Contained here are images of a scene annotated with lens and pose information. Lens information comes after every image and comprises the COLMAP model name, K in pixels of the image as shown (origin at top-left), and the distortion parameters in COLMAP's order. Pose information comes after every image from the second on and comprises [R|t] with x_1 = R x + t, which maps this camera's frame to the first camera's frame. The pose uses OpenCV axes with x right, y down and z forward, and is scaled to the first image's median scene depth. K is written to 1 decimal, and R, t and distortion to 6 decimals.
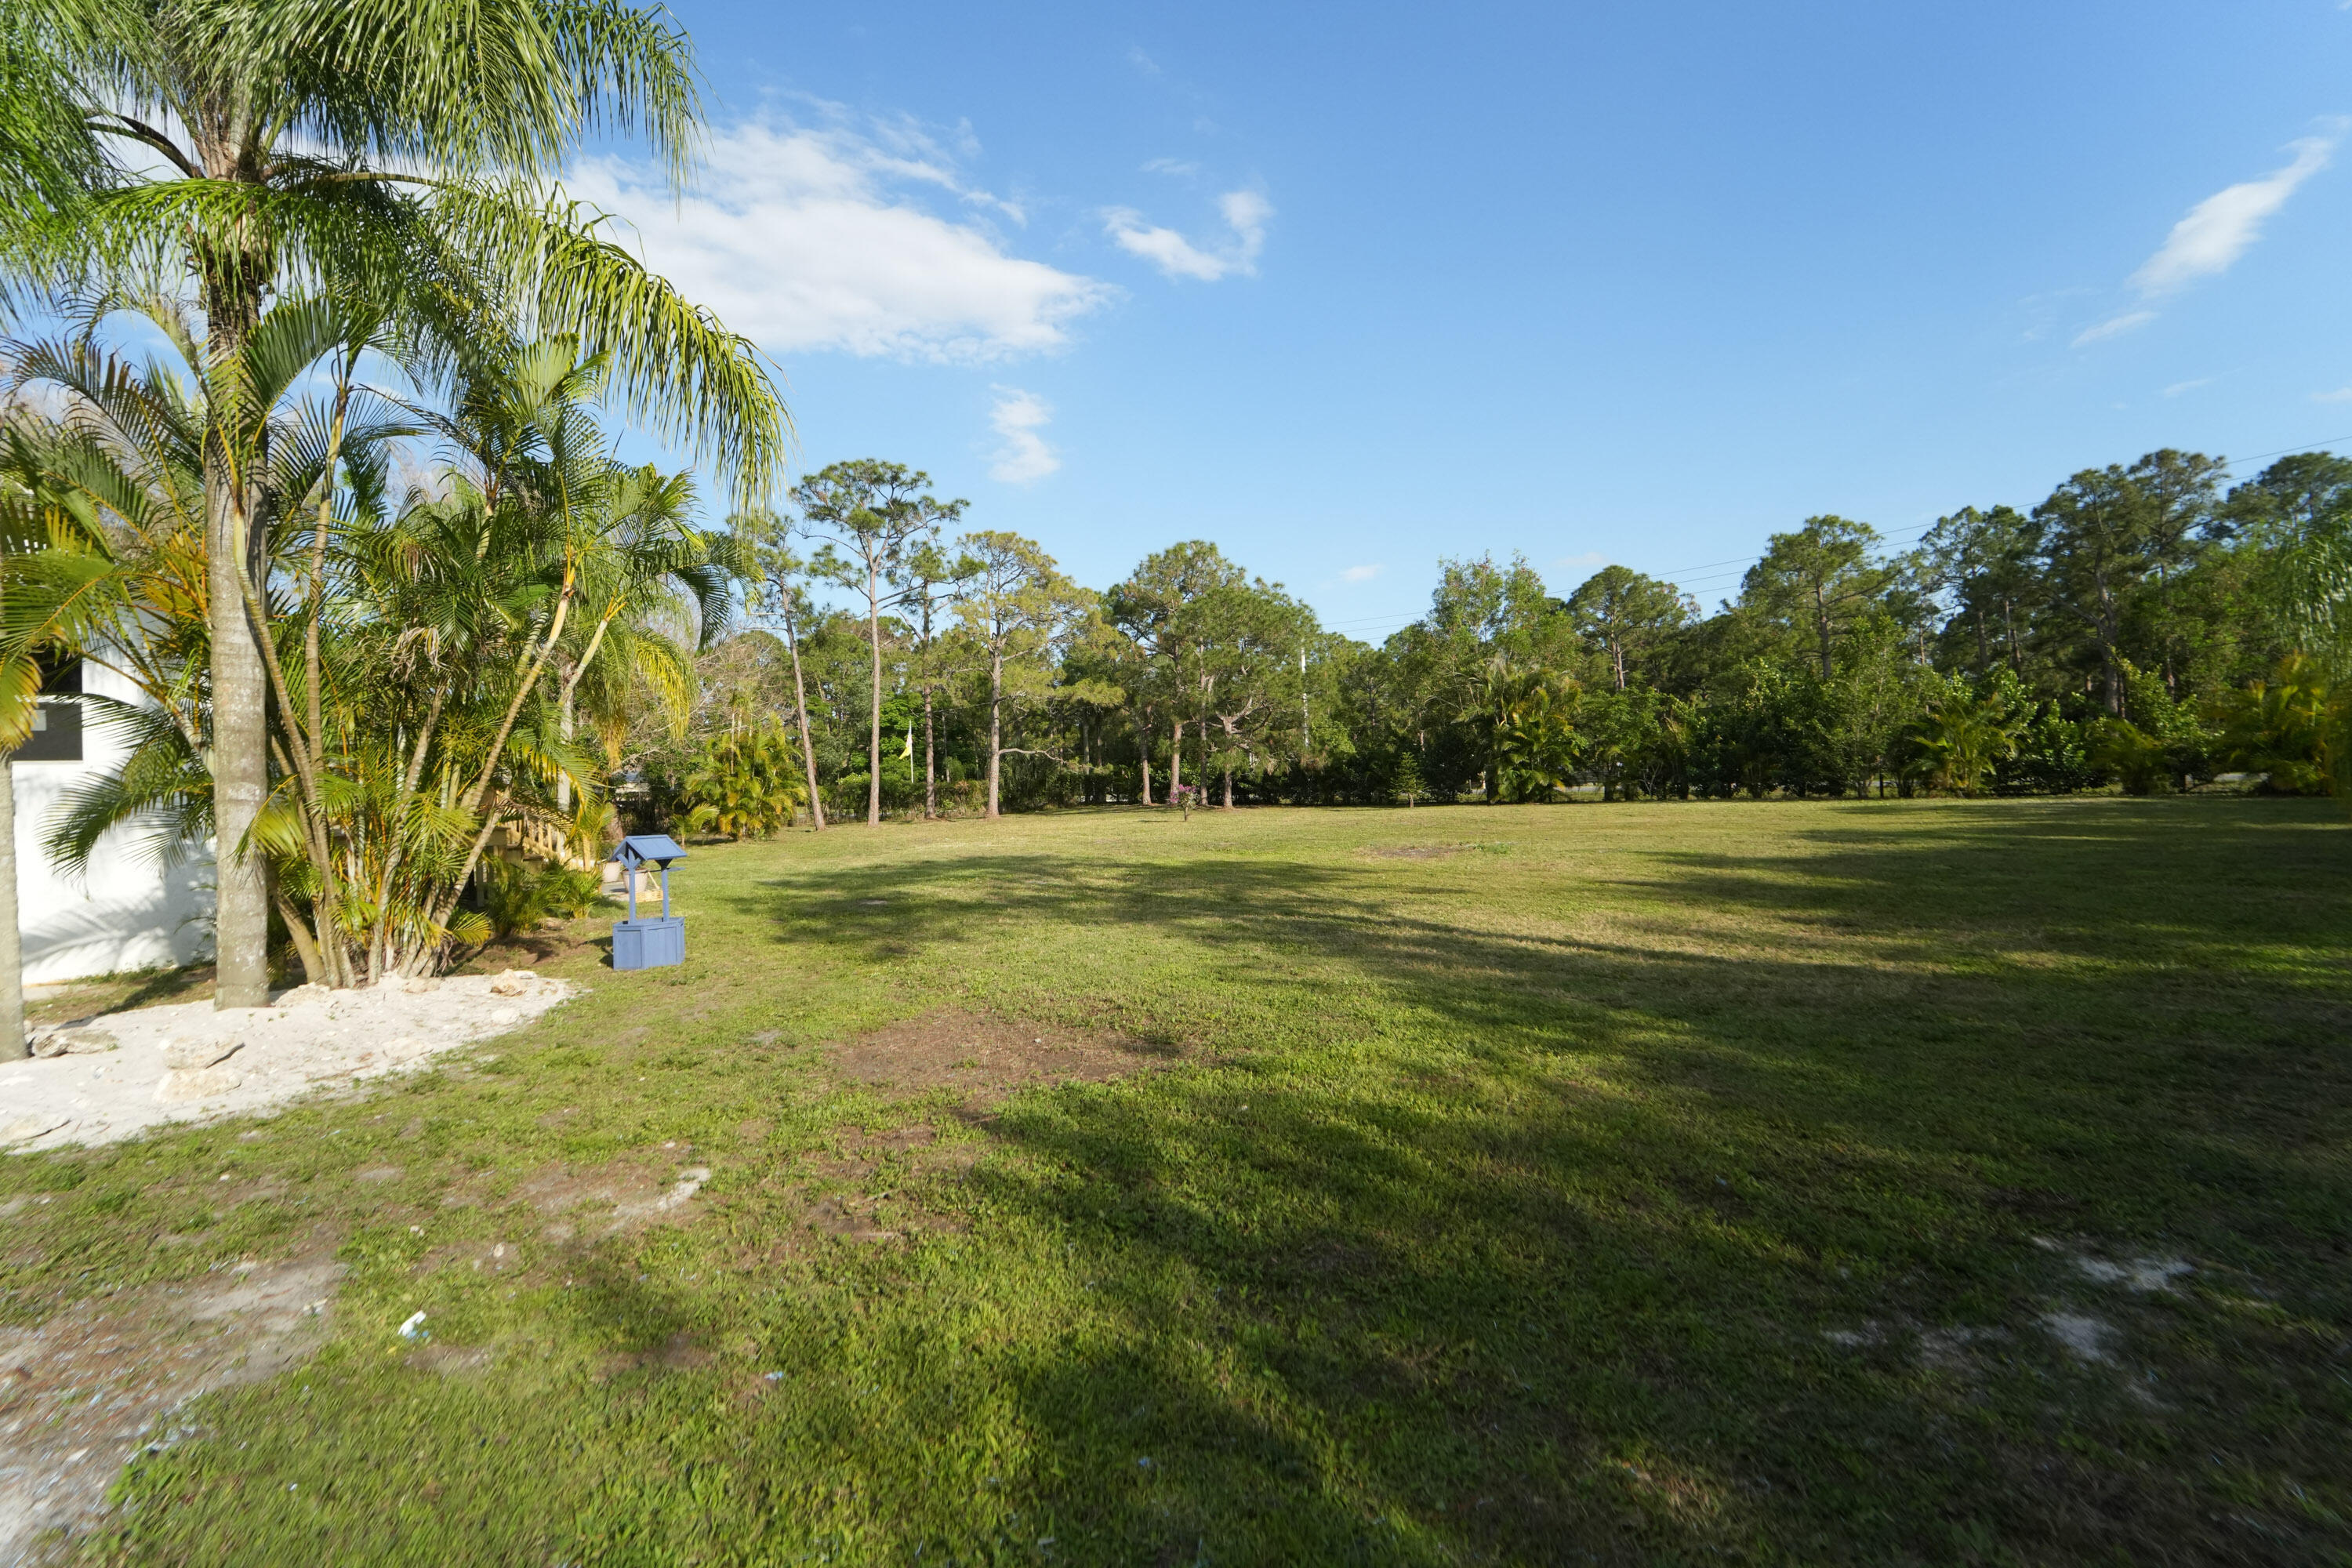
lens RADIAL K [[933.4, 0, 1176.0], [0, 933.4, 768.7], [0, 0, 1]] dist [-0.021619, -0.000177]
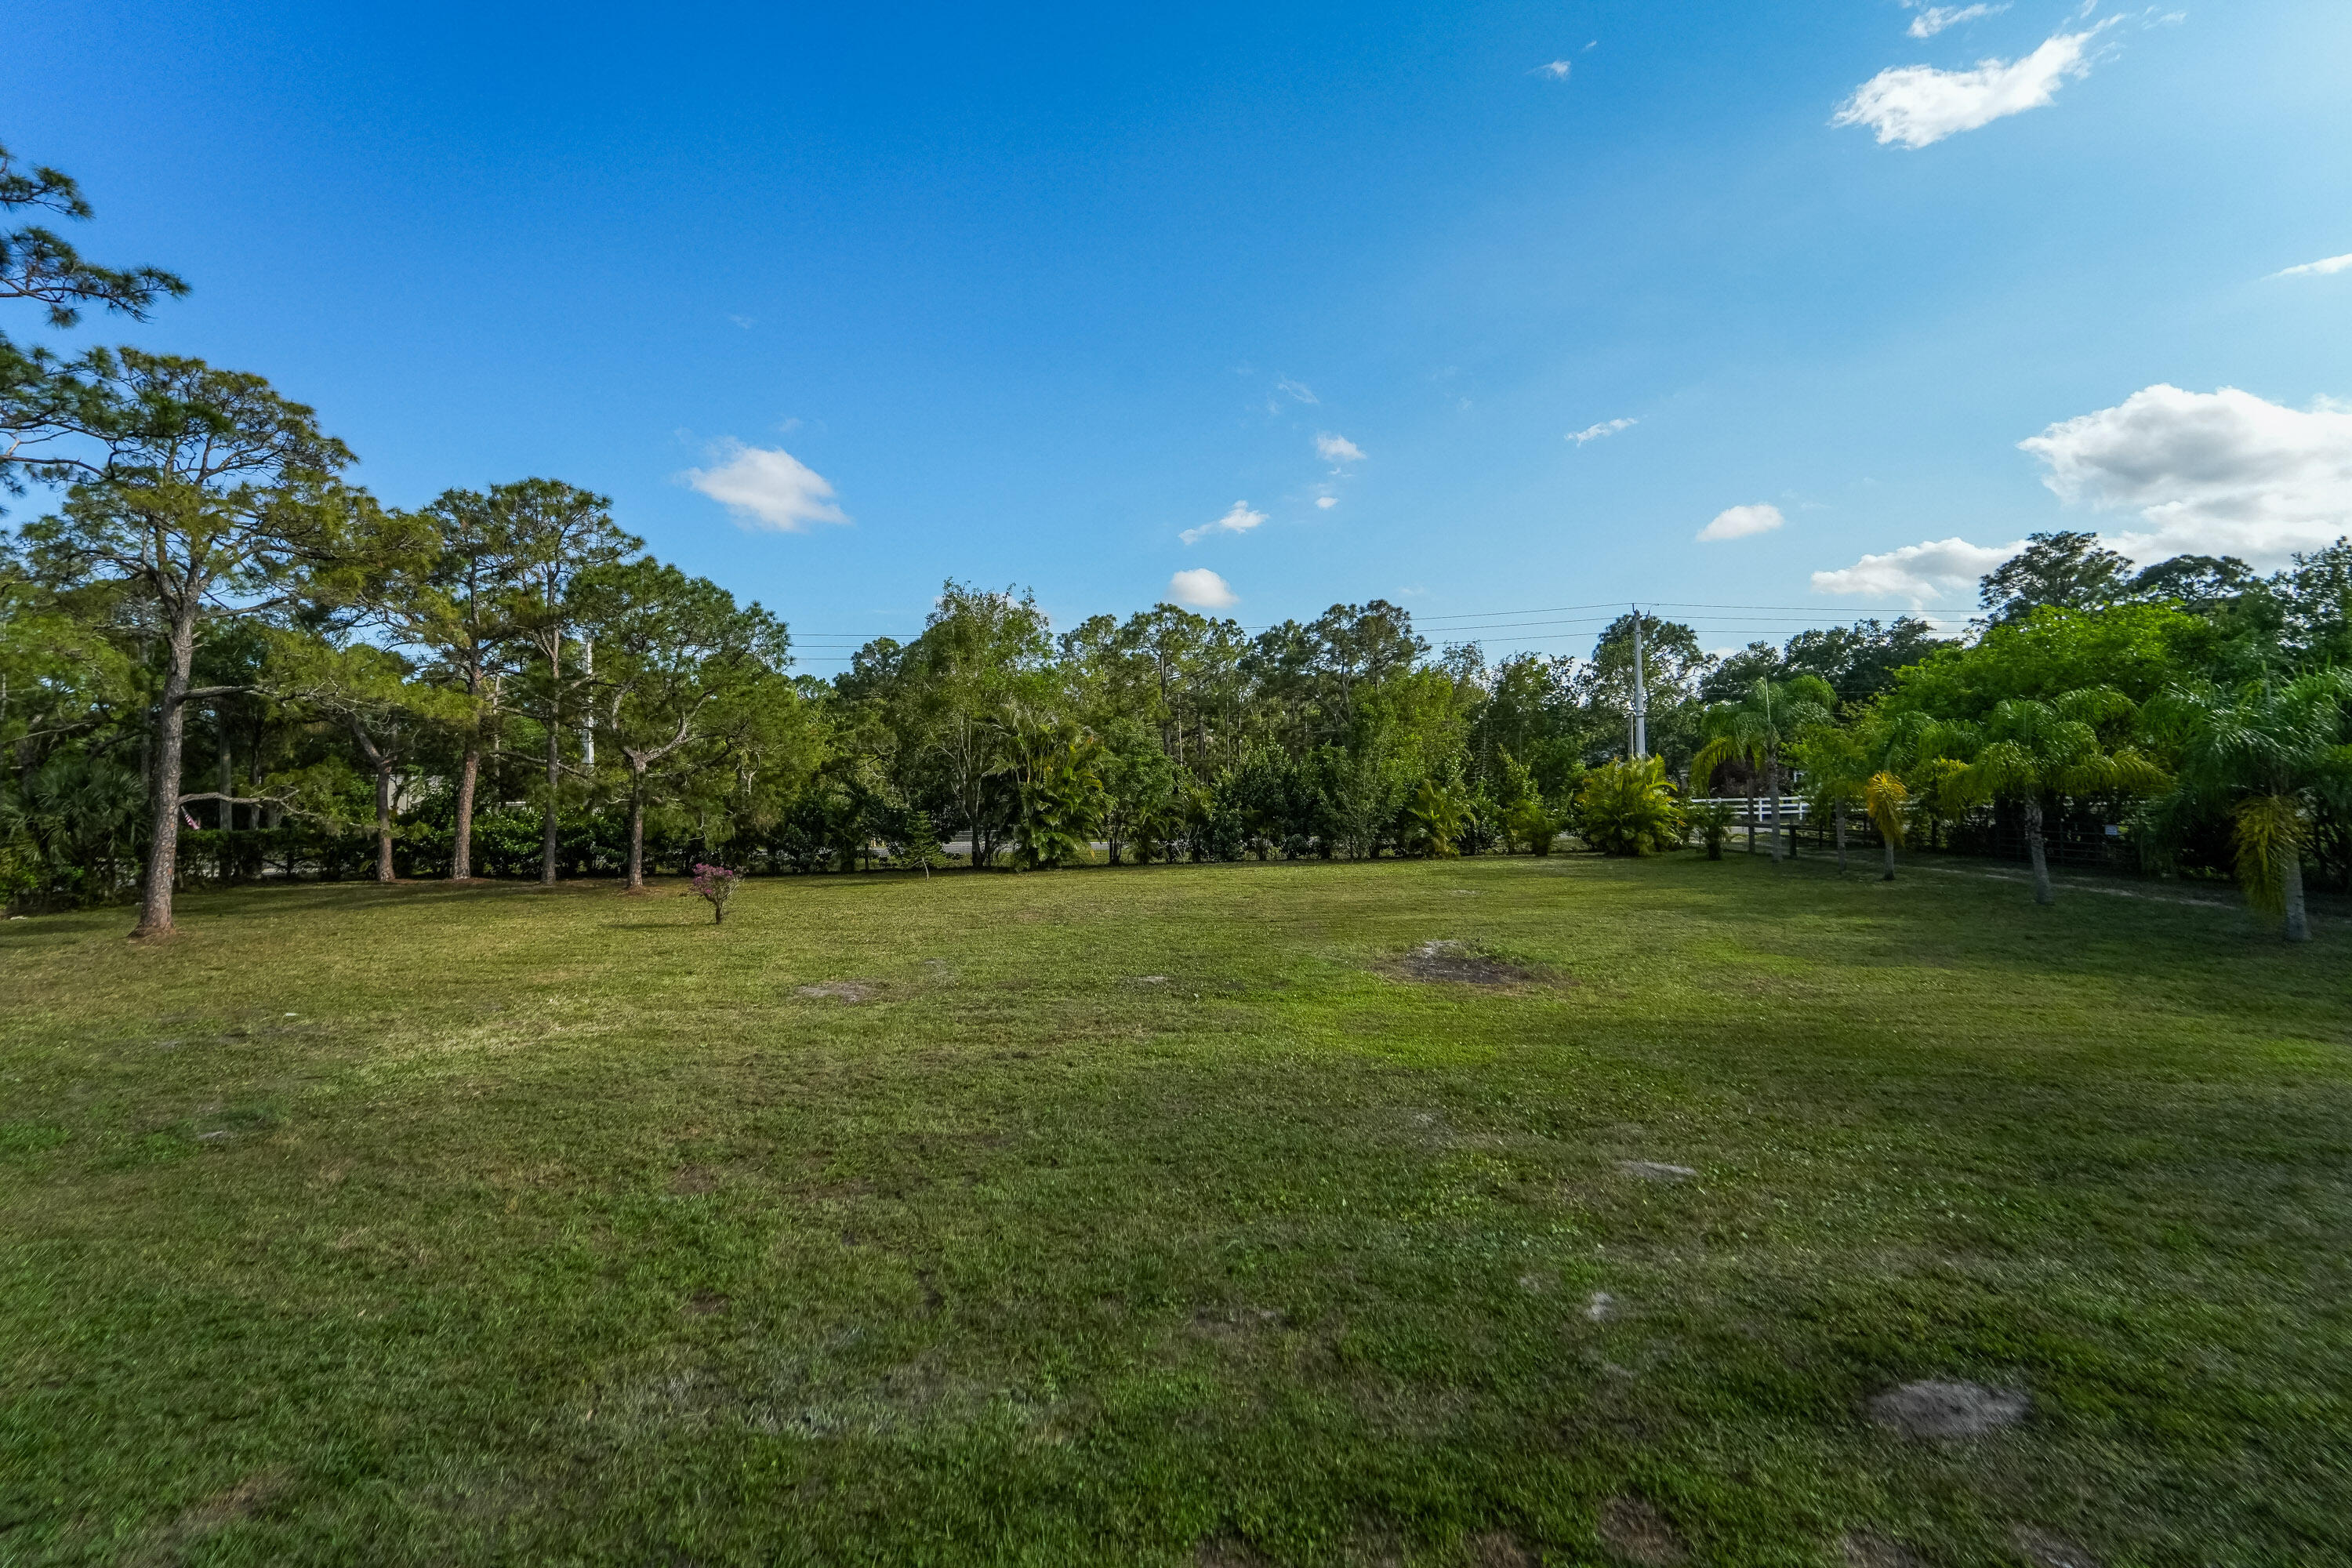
lens RADIAL K [[948.7, 0, 1149.6], [0, 948.7, 754.2], [0, 0, 1]] dist [-0.030739, 0.007554]
pose [[0.662913, 0.053826, 0.746759, -0.218713], [-0.011217, 0.998014, -0.061979, -0.017426], [-0.748612, 0.032710, 0.662201, 0.292786]]
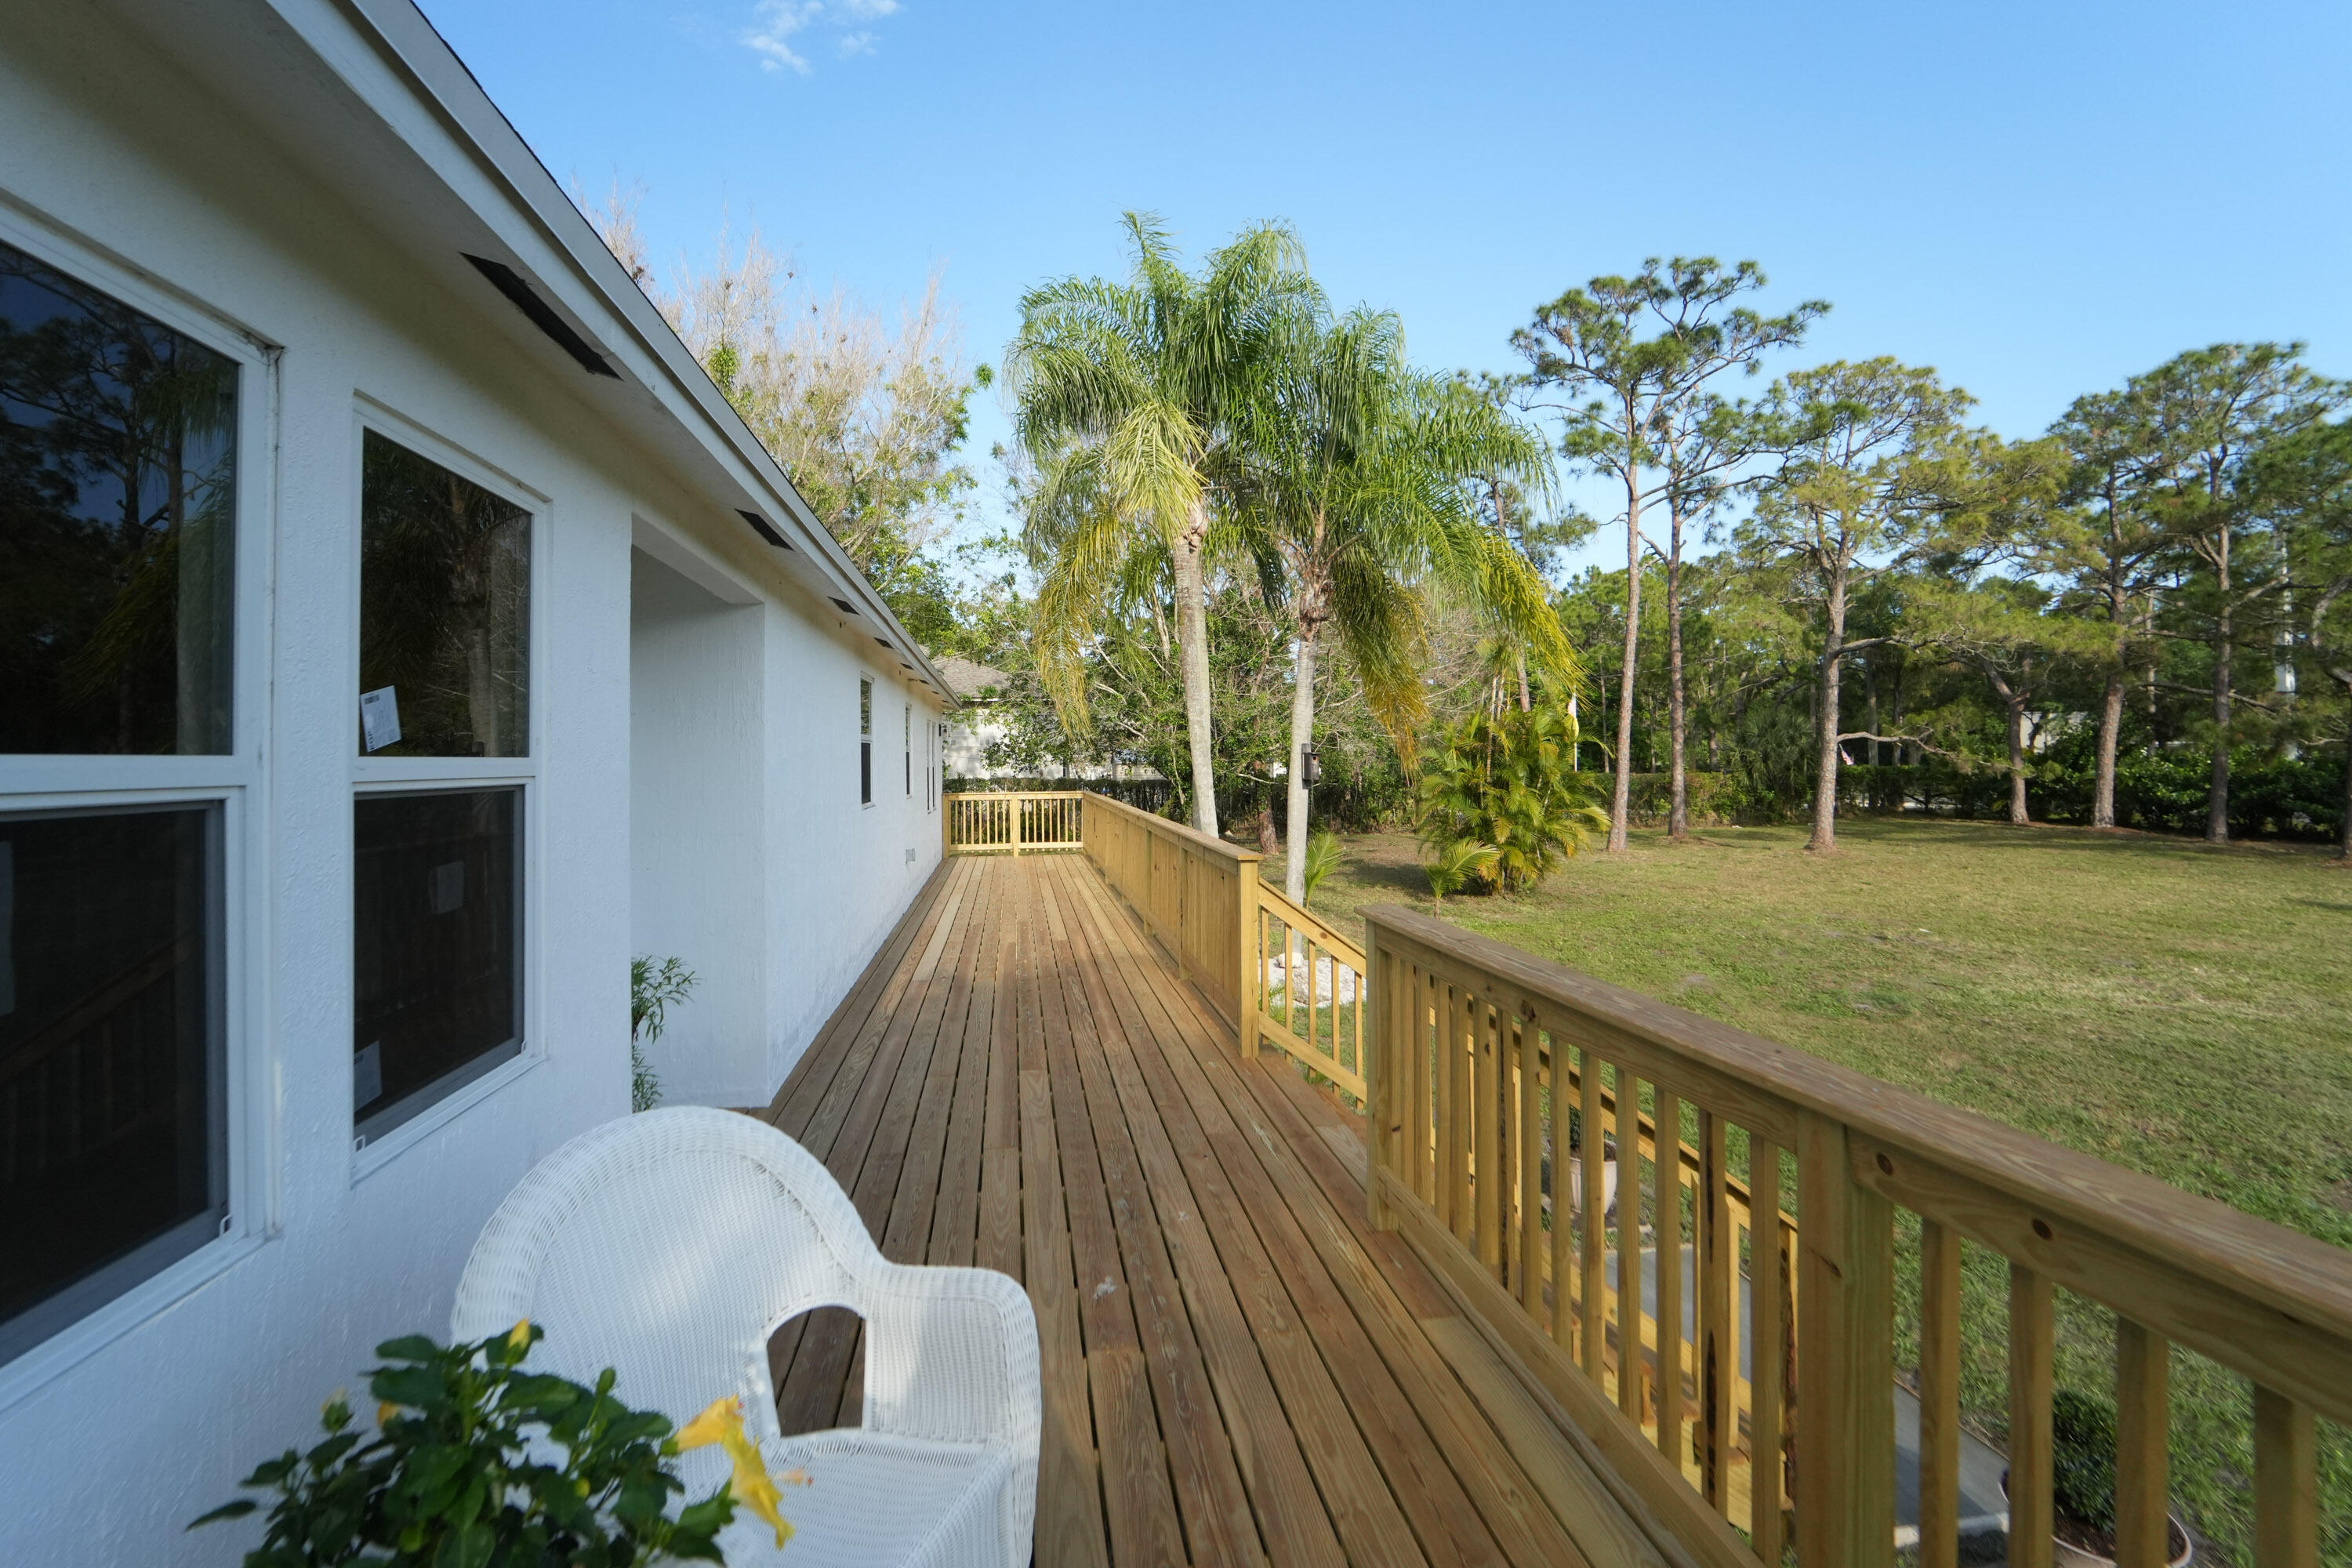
lens RADIAL K [[979.7, 0, 1184.3], [0, 979.7, 766.2], [0, 0, 1]] dist [-0.012381, -0.004959]
pose [[0.850425, 0.036386, -0.524837, -0.219789], [-0.018076, 0.999037, 0.039973, -0.017542], [0.525786, -0.024507, 0.850264, 0.257890]]
